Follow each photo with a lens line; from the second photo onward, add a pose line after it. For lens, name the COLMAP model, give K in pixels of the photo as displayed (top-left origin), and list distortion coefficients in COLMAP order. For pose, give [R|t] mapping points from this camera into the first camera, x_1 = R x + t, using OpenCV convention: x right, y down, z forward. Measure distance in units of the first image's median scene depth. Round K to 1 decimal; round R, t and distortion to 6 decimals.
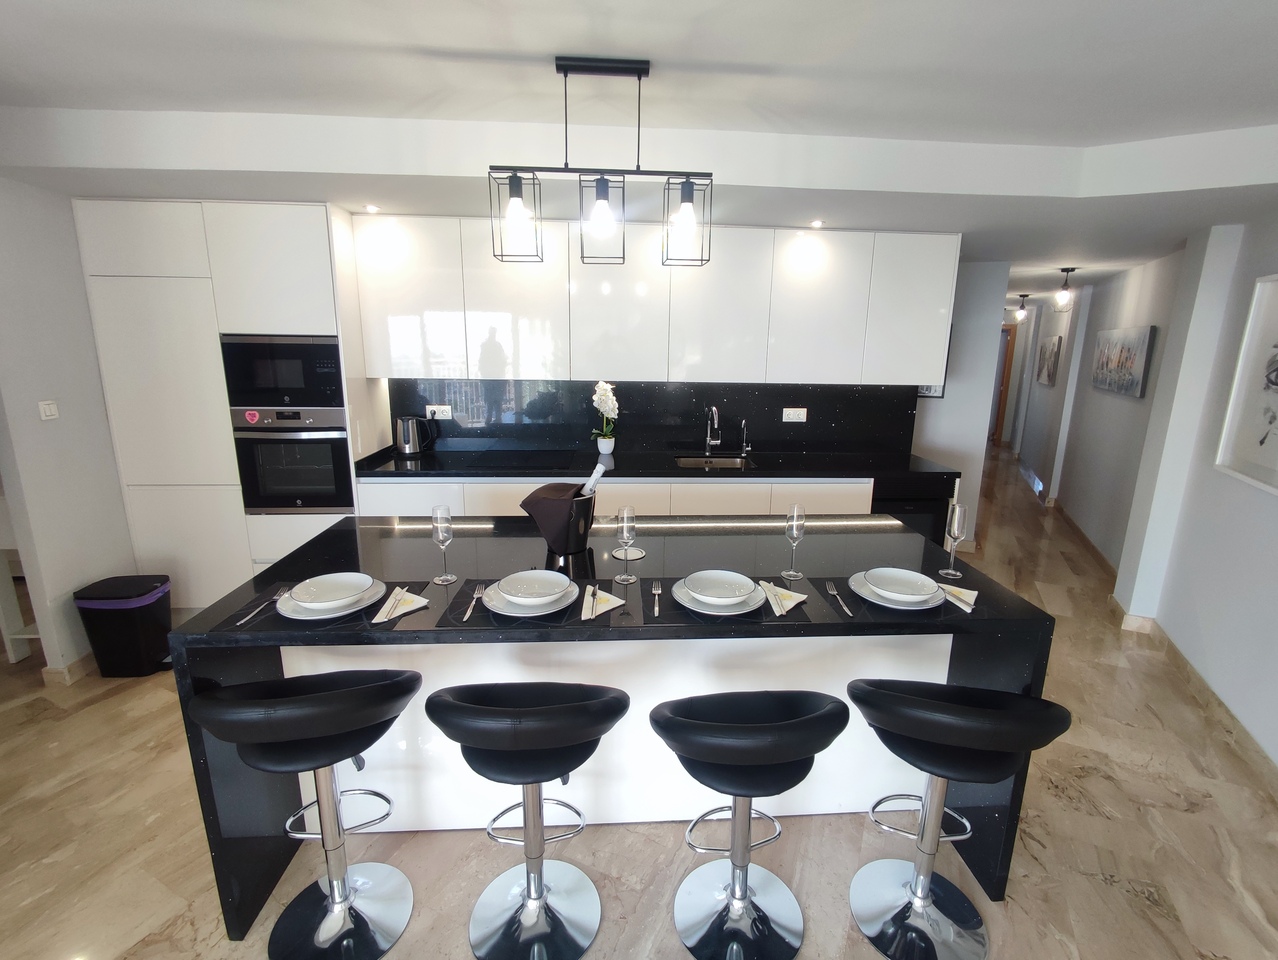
lens RADIAL K [[582.5, 0, 639.2], [0, 582.5, 467.5], [0, 0, 1]] dist [-0.011699, 0.004883]
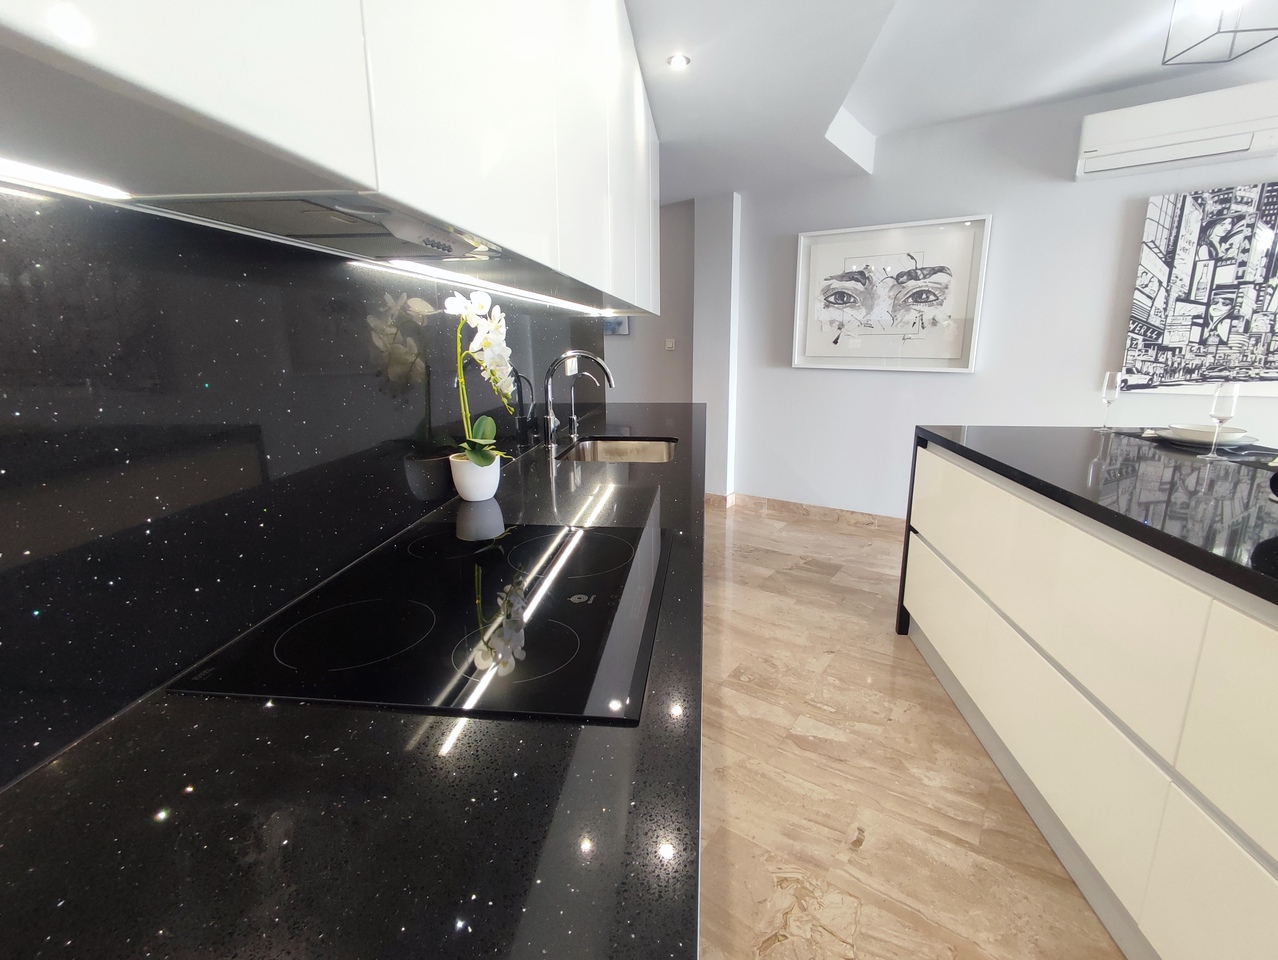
lens RADIAL K [[582.5, 0, 649.4], [0, 582.5, 473.7], [0, 0, 1]] dist [-0.011699, 0.004883]
pose [[0.160052, -0.241800, 0.957035, -0.479201], [0.219663, 0.953948, 0.204284, -0.112071], [-0.962357, 0.177529, 0.205796, 1.011638]]
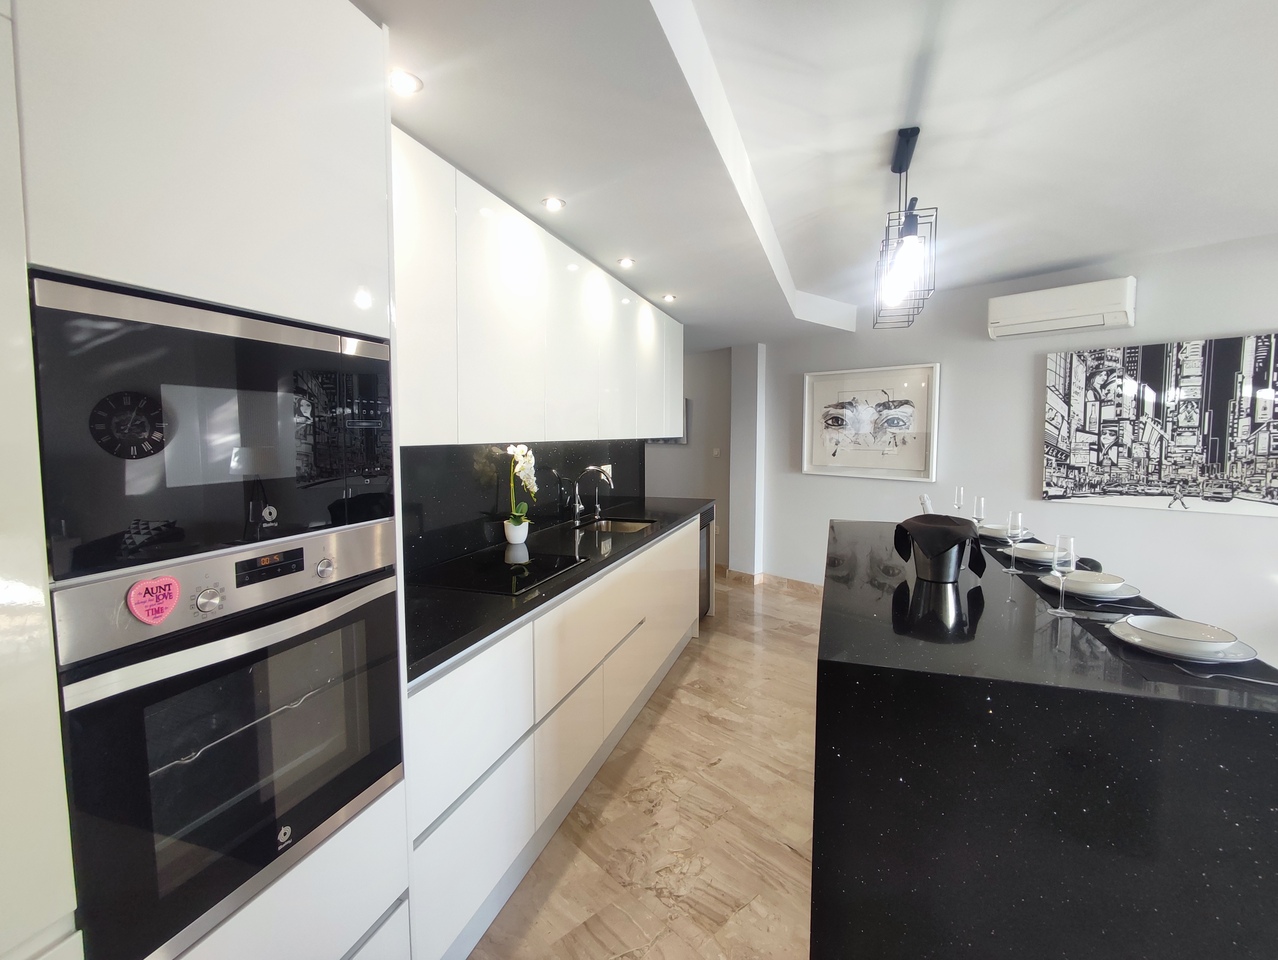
lens RADIAL K [[582.5, 0, 650.0], [0, 582.5, 472.0], [0, 0, 1]] dist [-0.011699, 0.004883]
pose [[0.369614, -0.080002, 0.925735, -0.823437], [0.202932, 0.979186, 0.003597, -0.099929], [-0.906755, 0.186532, 0.378156, 0.686722]]
